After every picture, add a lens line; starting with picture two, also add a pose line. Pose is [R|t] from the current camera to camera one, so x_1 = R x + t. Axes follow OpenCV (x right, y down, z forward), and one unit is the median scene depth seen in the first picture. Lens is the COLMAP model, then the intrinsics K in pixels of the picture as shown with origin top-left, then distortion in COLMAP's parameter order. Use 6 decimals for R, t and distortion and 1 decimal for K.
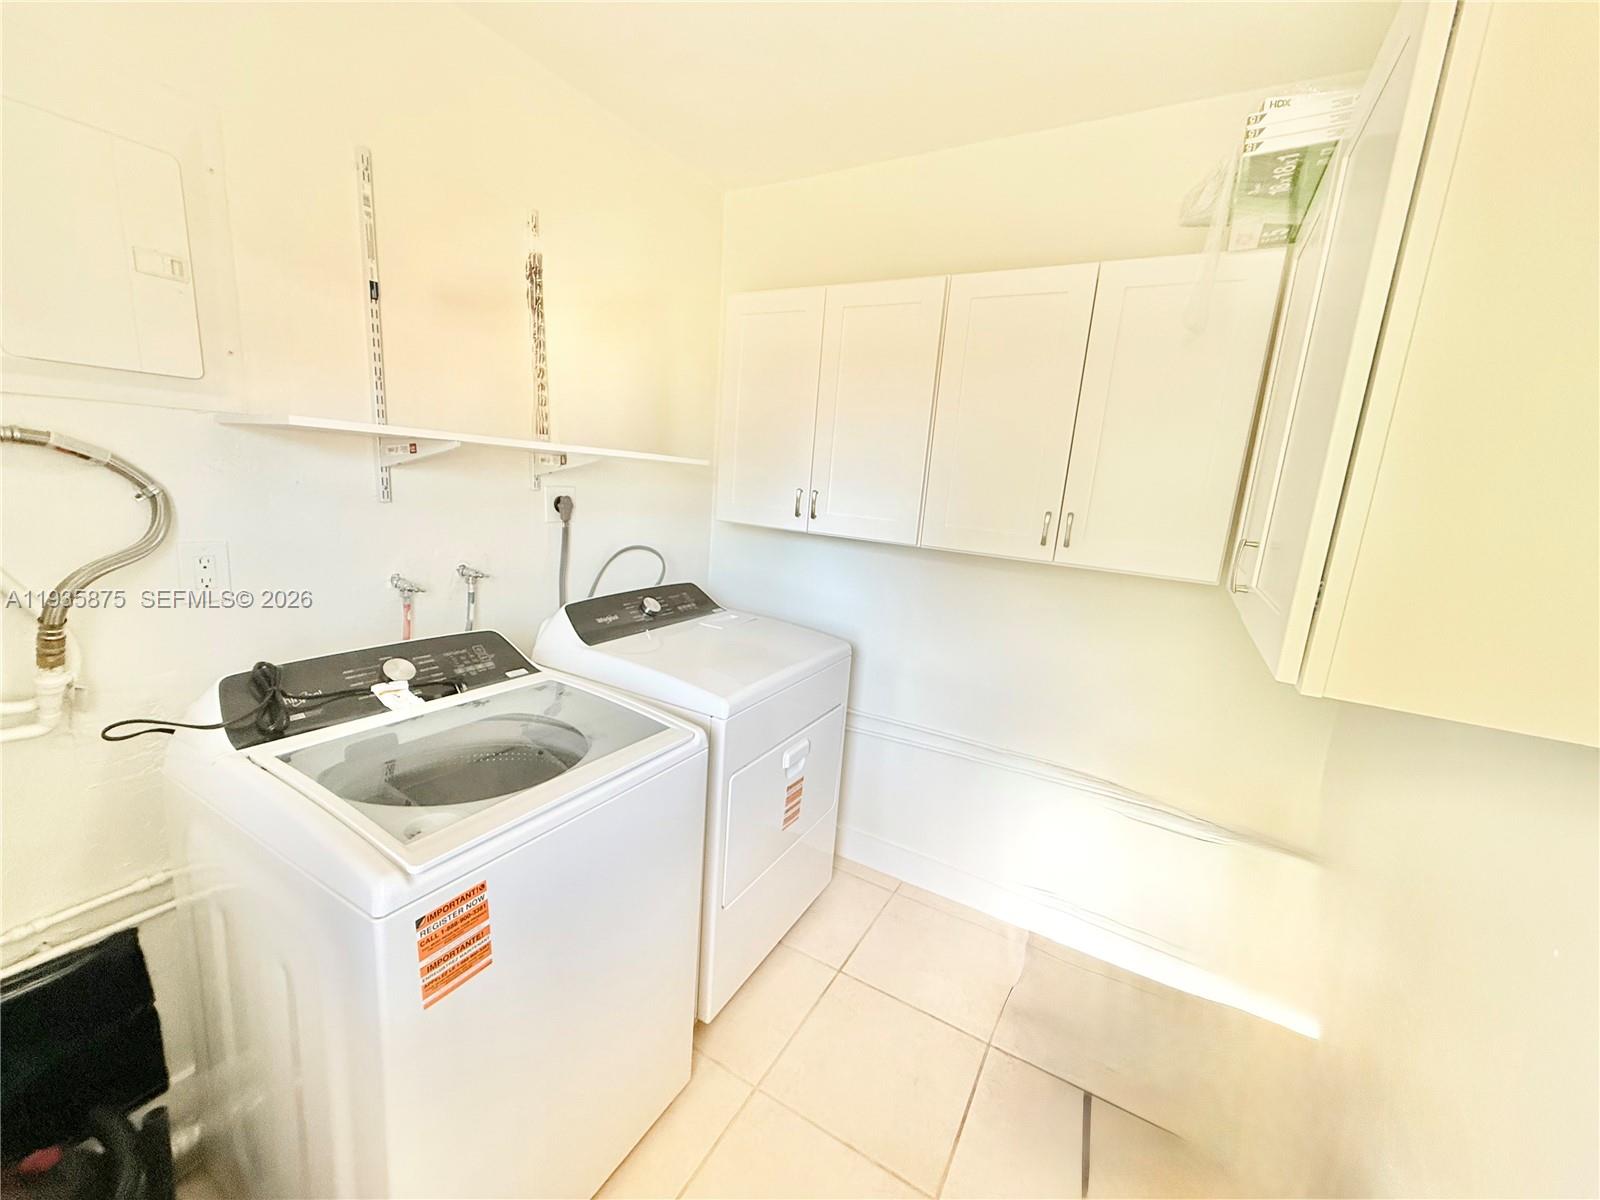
lens RADIAL K [[641.0, 0, 802.0], [0, 641.0, 602.4], [0, 0, 1]] dist [0.002494, -0.000129]
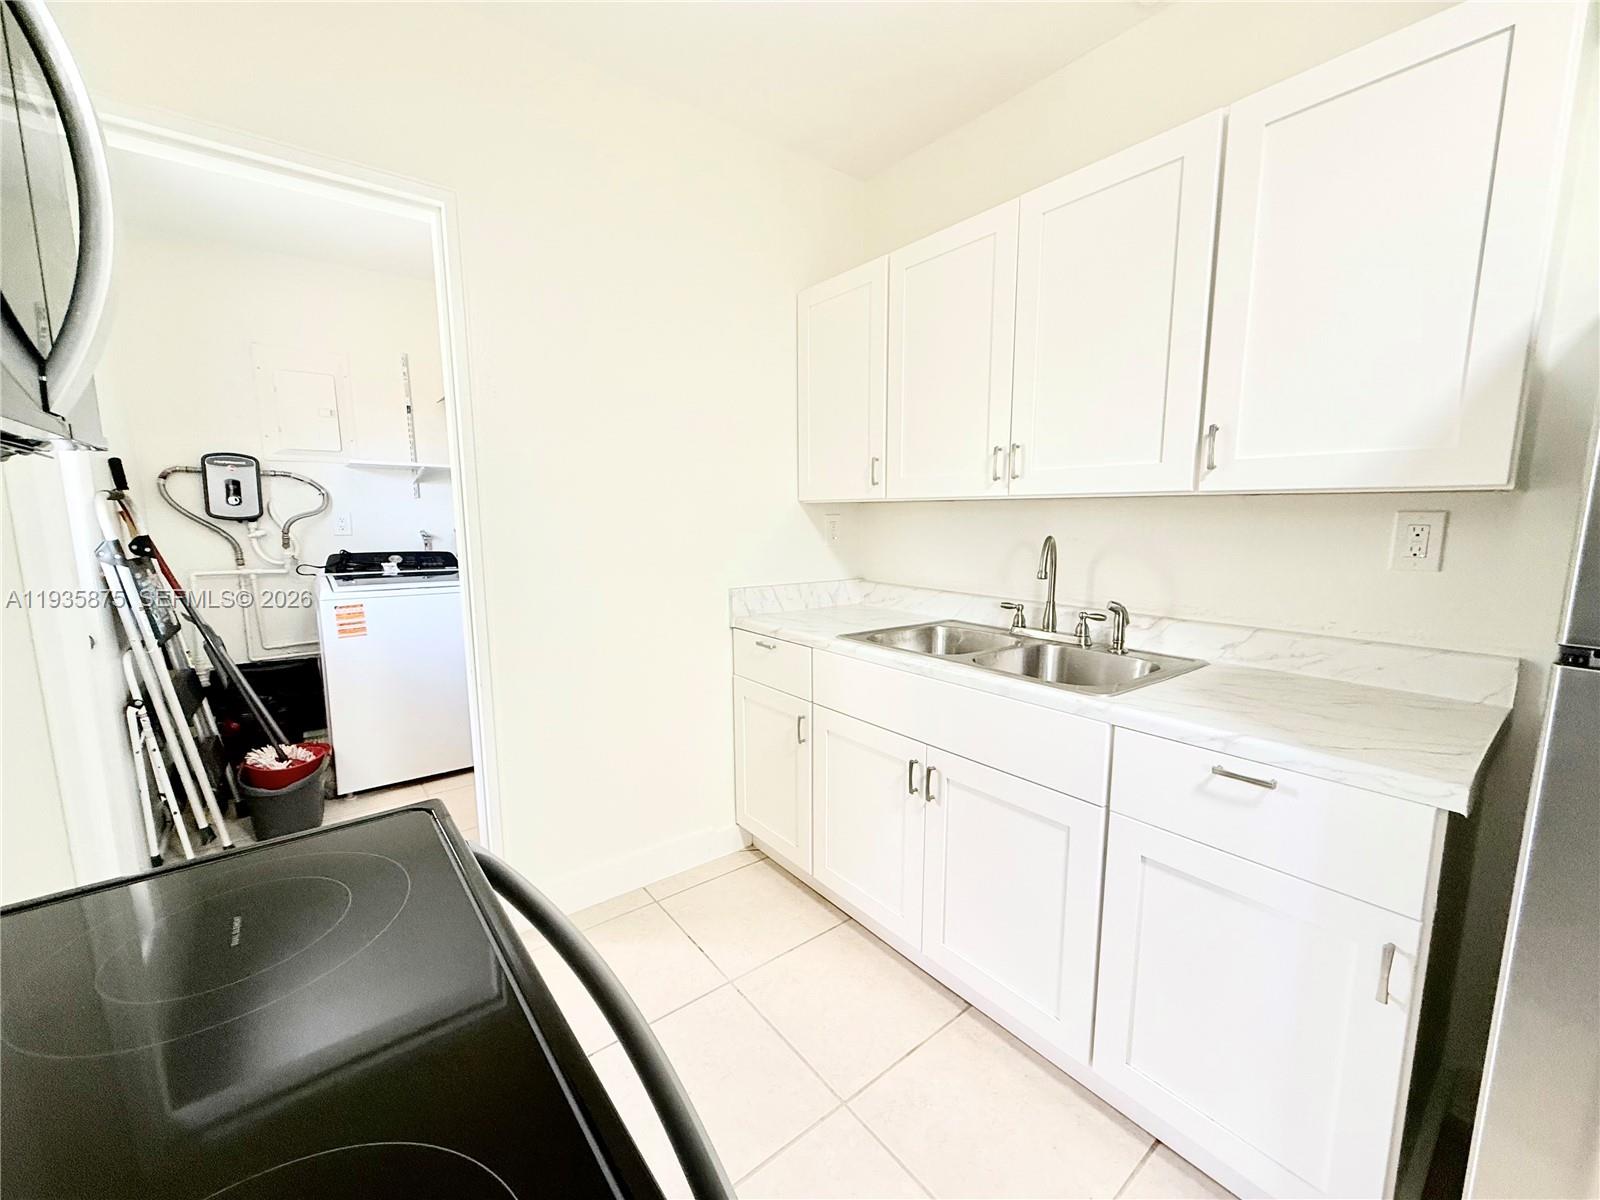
lens RADIAL K [[641.0, 0, 802.0], [0, 641.0, 602.4], [0, 0, 1]] dist [0.002494, -0.000129]
pose [[0.927766, -0.018236, -0.372716, 1.923527], [-0.008274, 0.997554, -0.069406, 0.474857], [0.373070, 0.067476, 0.925346, -0.762977]]
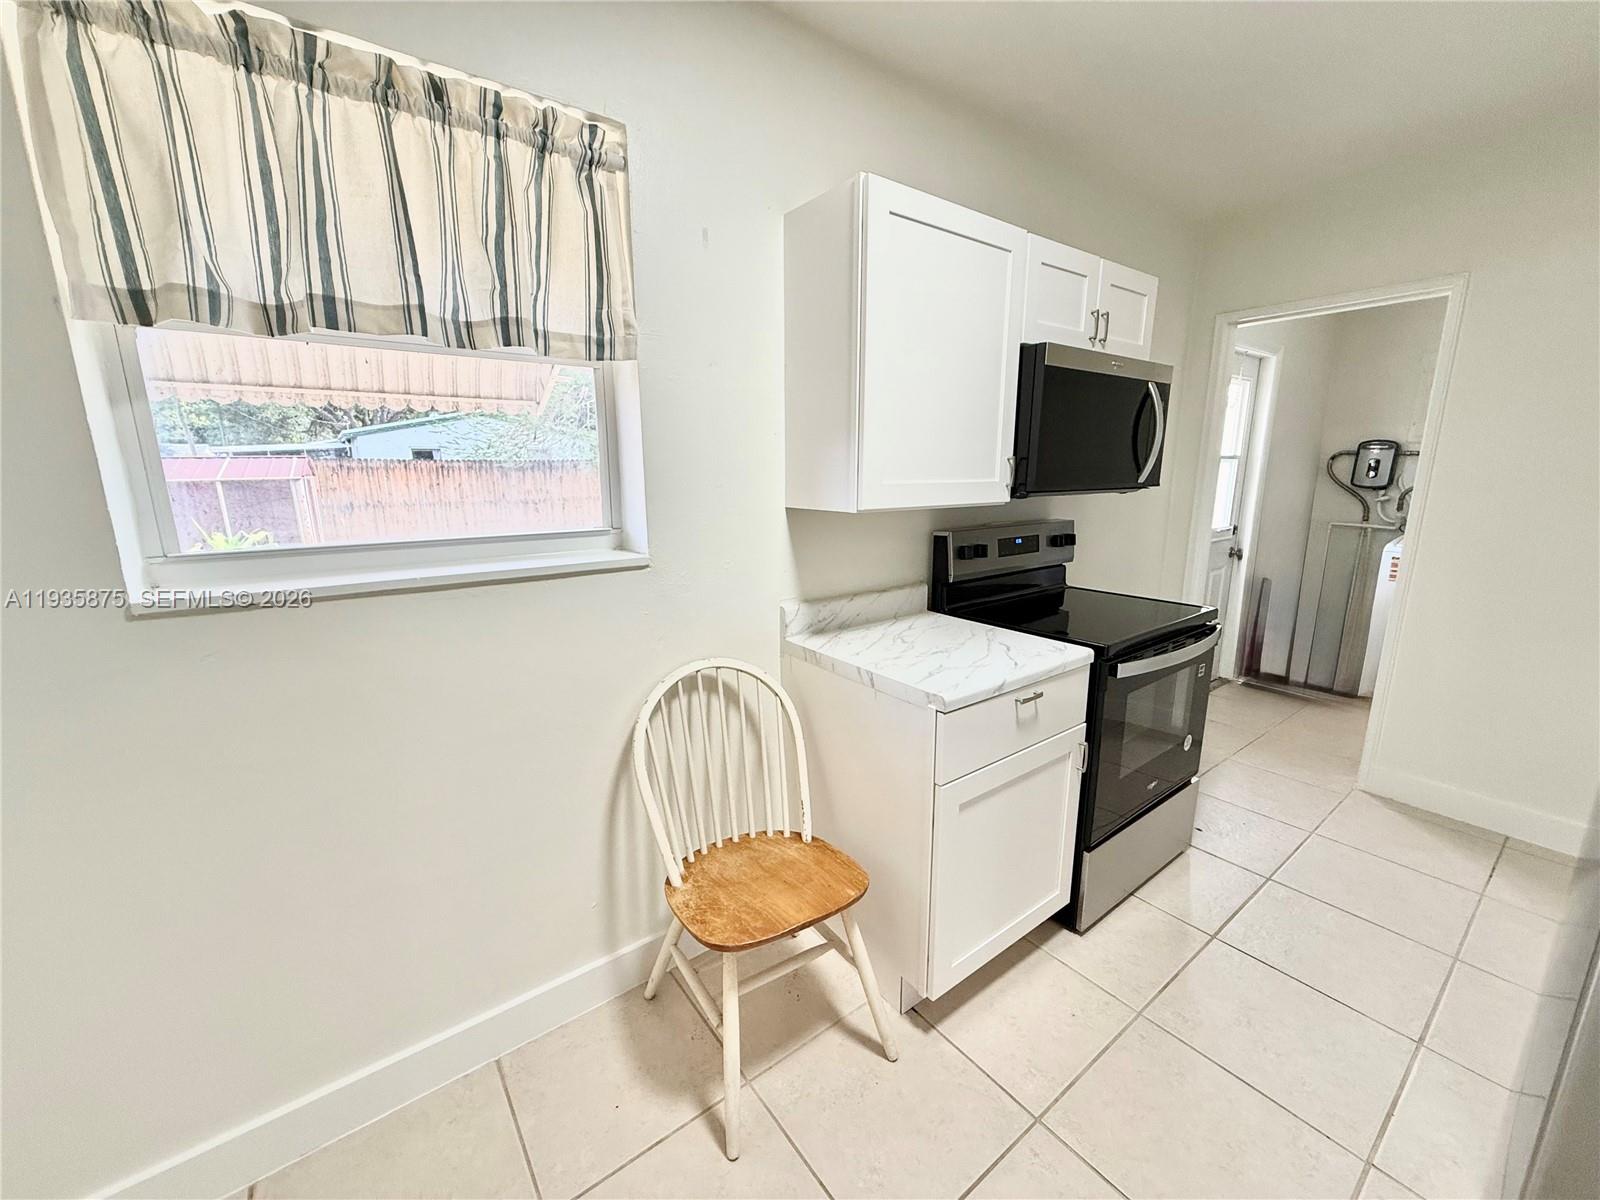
lens RADIAL K [[641.0, 0, 802.0], [0, 641.0, 602.4], [0, 0, 1]] dist [0.002494, -0.000129]
pose [[-0.393889, 0.126137, -0.910462, 3.462241], [-0.204575, 0.953663, 0.220626, 0.452241], [0.896103, 0.273160, -0.349833, -0.667437]]
